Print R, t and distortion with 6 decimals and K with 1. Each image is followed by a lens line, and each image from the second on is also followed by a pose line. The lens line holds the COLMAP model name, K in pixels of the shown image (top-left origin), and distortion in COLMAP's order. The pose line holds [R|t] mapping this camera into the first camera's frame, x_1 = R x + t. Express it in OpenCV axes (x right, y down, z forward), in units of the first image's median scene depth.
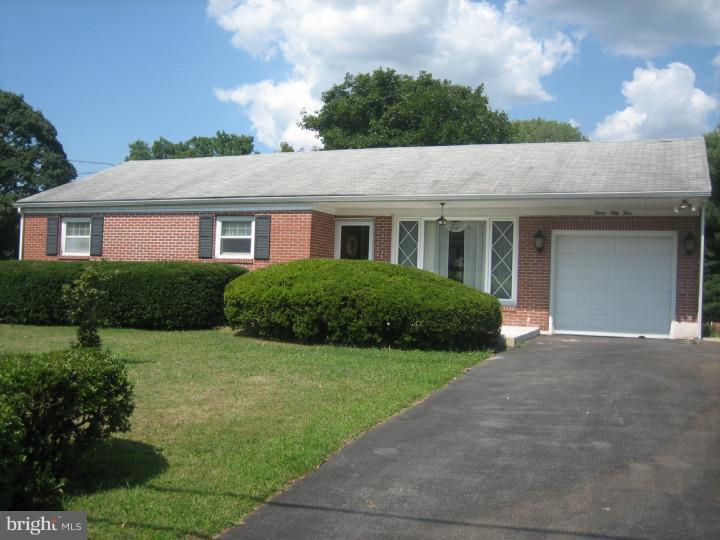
lens RADIAL K [[751.6, 0, 360.0], [0, 751.6, 270.0], [0, 0, 1]] dist [-0.138202, 0.155717]
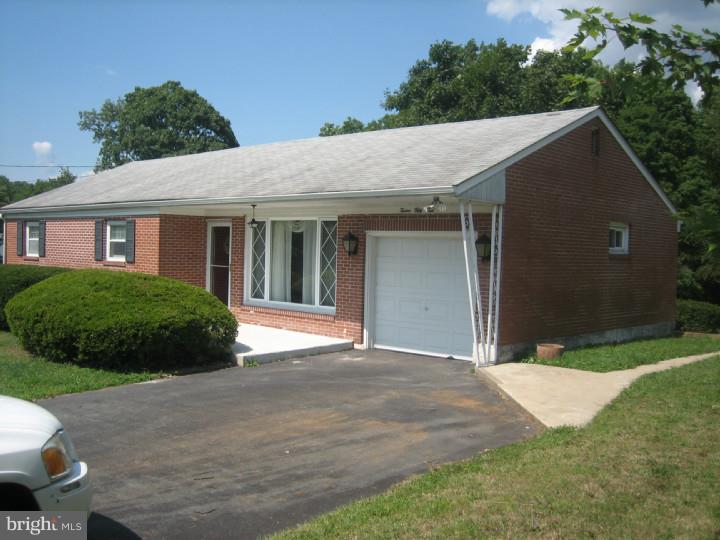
lens RADIAL K [[751.6, 0, 360.0], [0, 751.6, 270.0], [0, 0, 1]] dist [-0.138202, 0.155717]
pose [[0.934259, 0.000364, -0.356594, 0.532271], [0.014292, 0.999158, 0.038466, -0.038891], [0.356308, -0.041034, 0.933467, 0.156471]]
